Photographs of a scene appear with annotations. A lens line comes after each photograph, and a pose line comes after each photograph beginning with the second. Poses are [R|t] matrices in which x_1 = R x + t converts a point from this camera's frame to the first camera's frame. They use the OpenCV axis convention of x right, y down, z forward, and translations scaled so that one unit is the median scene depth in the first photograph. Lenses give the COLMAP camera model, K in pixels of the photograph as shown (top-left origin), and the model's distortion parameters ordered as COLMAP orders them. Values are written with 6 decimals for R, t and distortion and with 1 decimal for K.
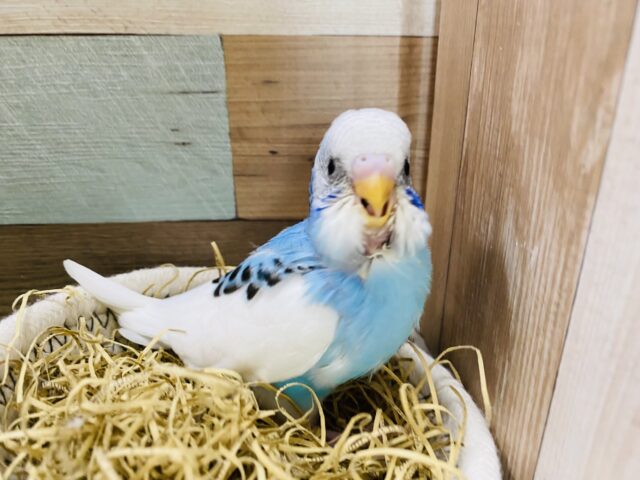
lens RADIAL K [[472.7, 0, 320.0], [0, 472.7, 240.0], [0, 0, 1]] dist [-0.003445, 0.000500]
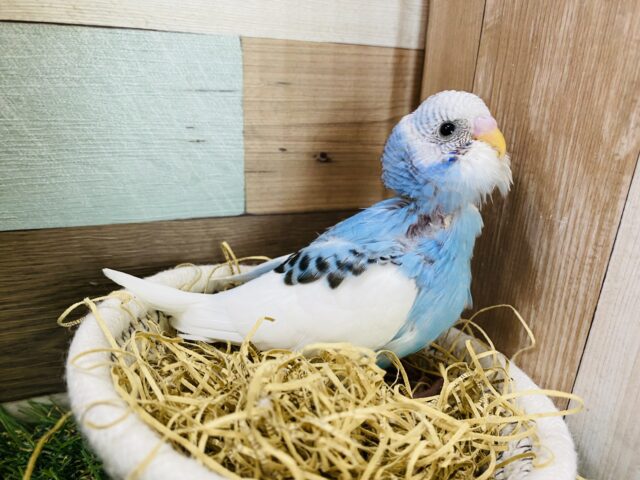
lens RADIAL K [[472.7, 0, 320.0], [0, 472.7, 240.0], [0, 0, 1]] dist [-0.003445, 0.000500]
pose [[0.953279, -0.060520, 0.295968, -0.365265], [0.061817, 0.998075, 0.004980, 0.017767], [-0.295700, 0.013549, 0.955185, -0.036231]]
